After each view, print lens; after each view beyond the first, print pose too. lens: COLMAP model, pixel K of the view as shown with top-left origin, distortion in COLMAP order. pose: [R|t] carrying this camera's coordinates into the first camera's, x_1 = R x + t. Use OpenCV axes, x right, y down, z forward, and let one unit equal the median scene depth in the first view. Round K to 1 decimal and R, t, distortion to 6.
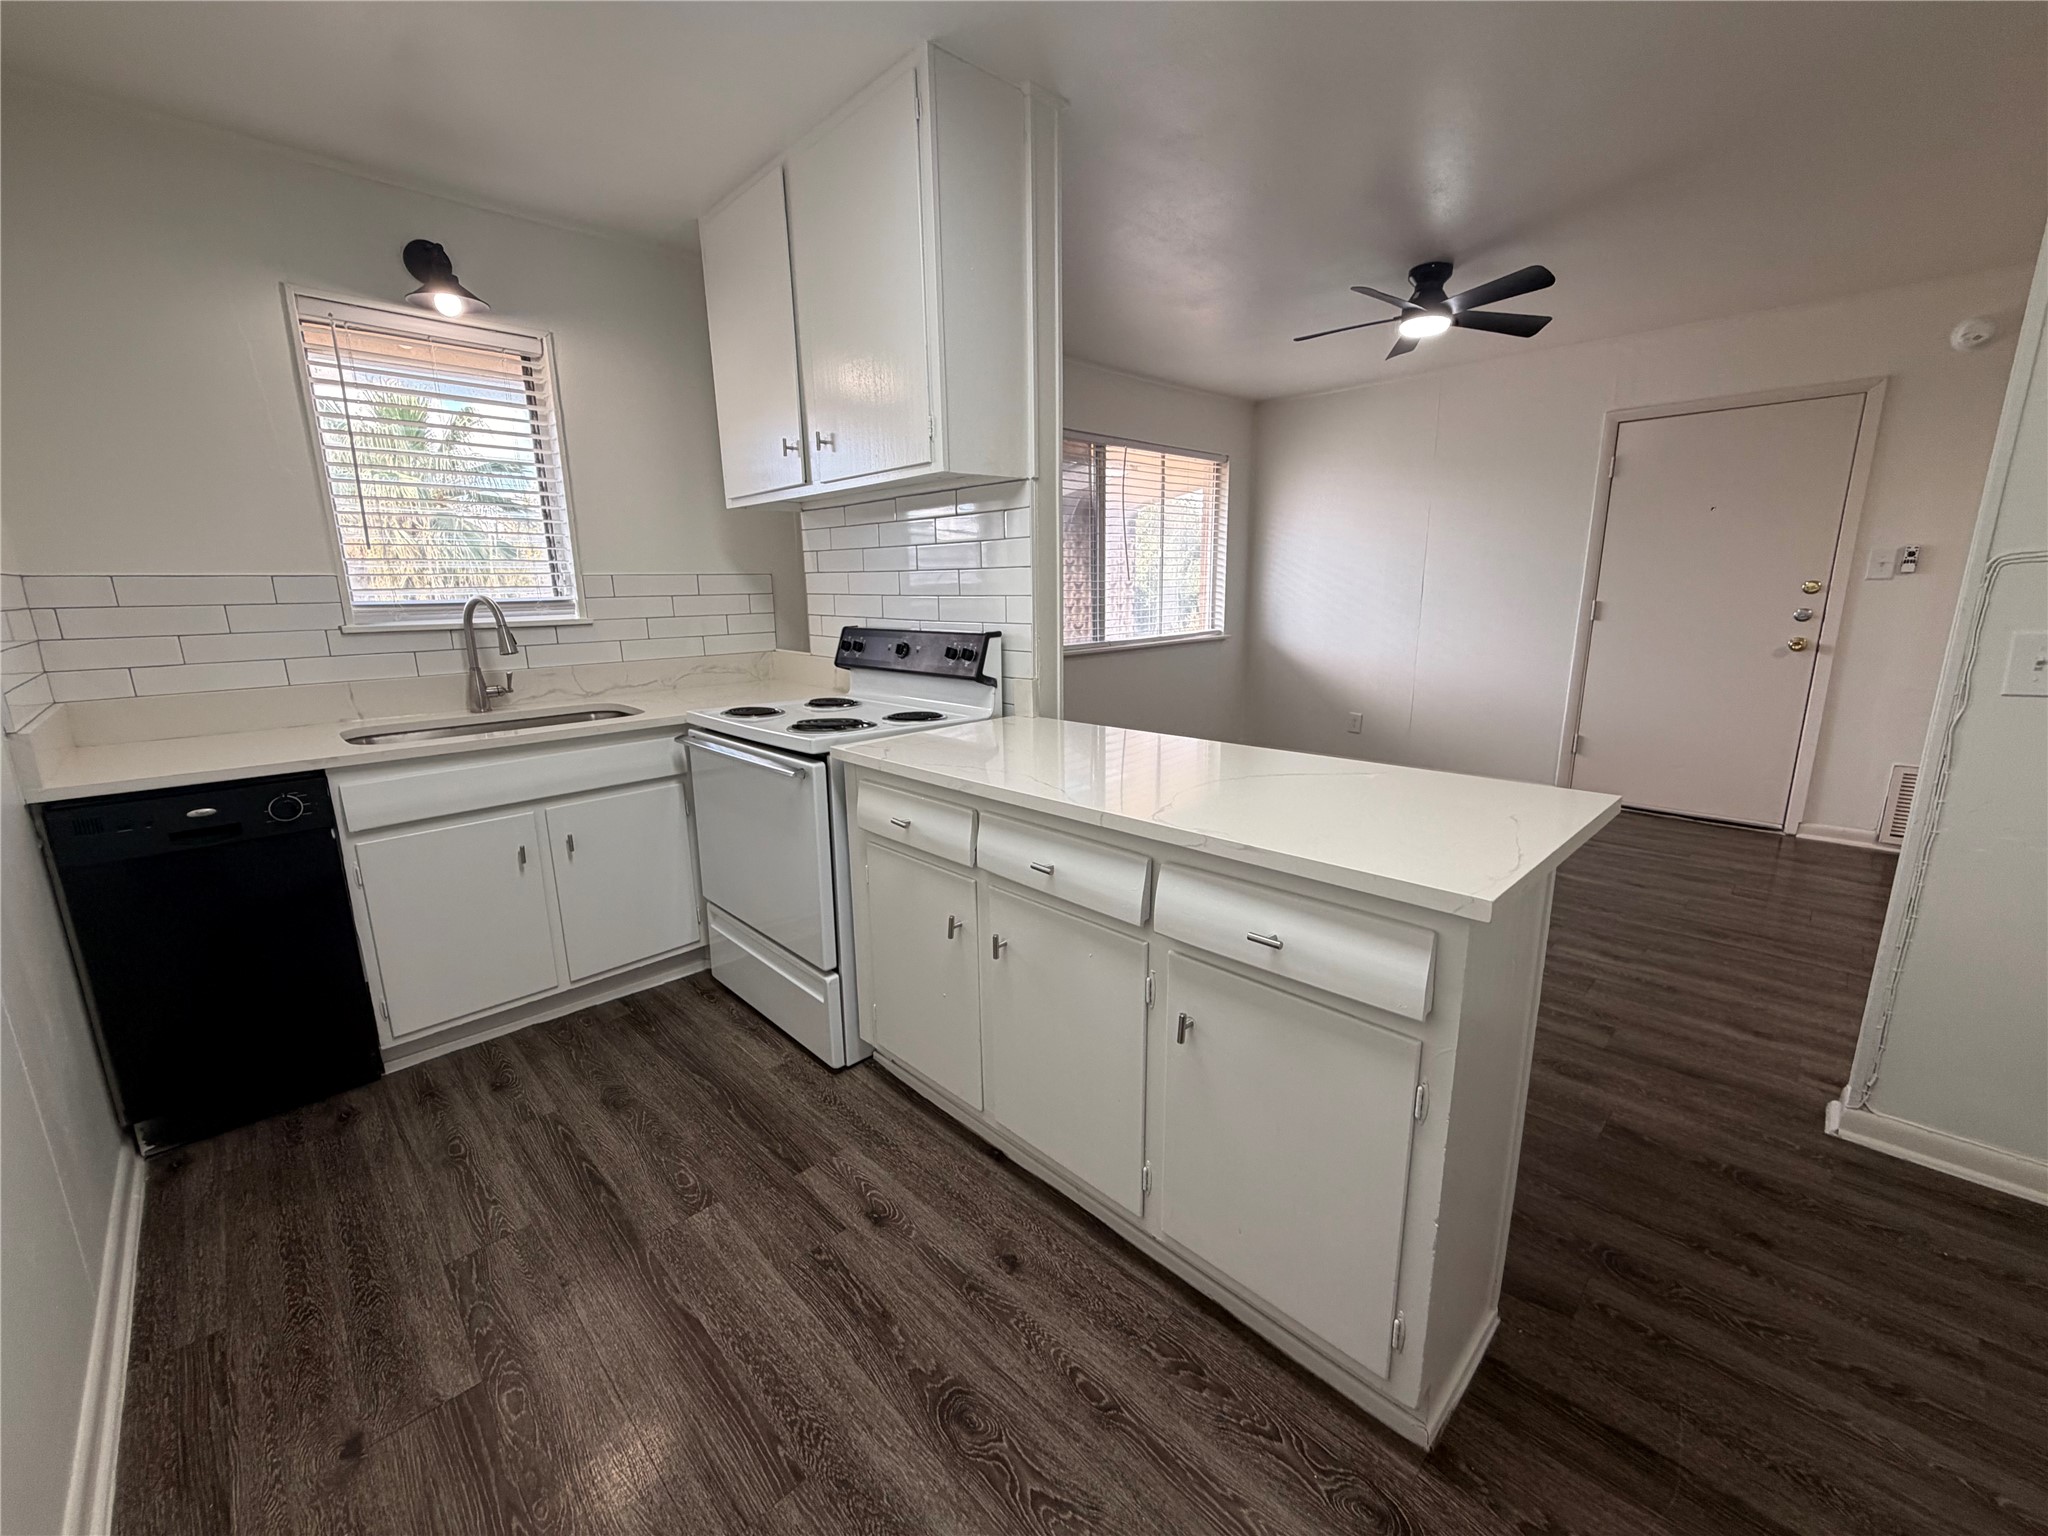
lens RADIAL K [[819.8, 0, 1016.7], [0, 819.8, 769.0], [0, 0, 1]] dist [-0.001153, -0.000492]
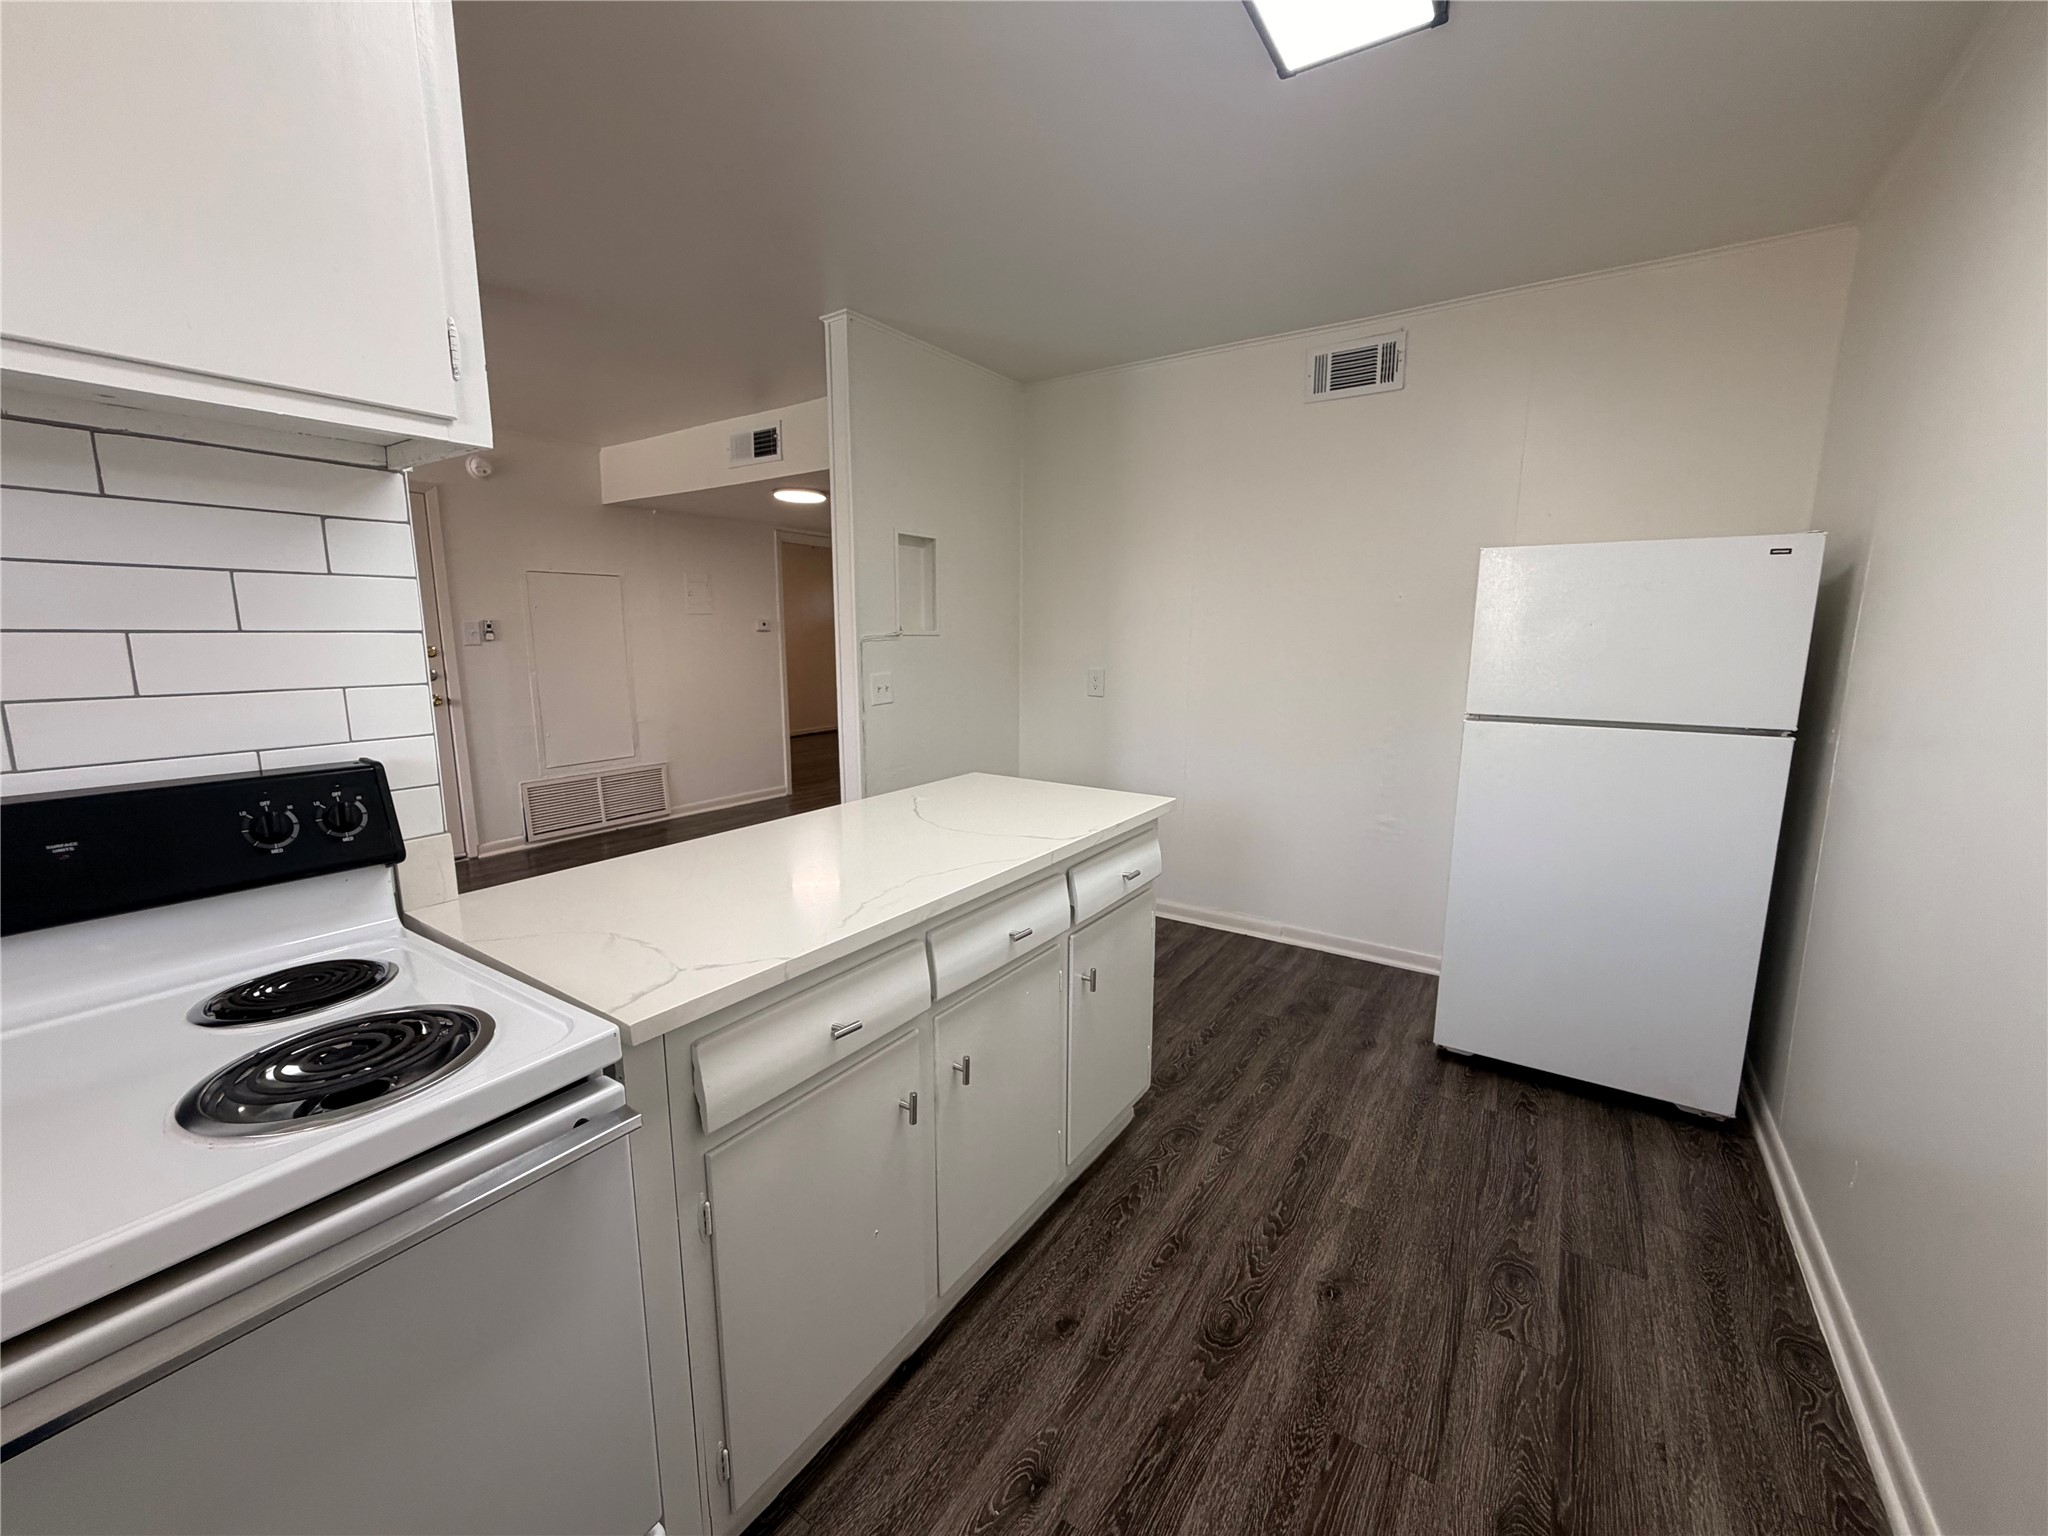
lens RADIAL K [[819.8, 0, 1016.7], [0, 819.8, 769.0], [0, 0, 1]] dist [-0.001153, -0.000492]
pose [[-0.205201, -0.147057, 0.967609, -0.946714], [0.215055, 0.957710, 0.191159, -0.279351], [-0.954800, 0.247316, -0.164898, 1.151055]]
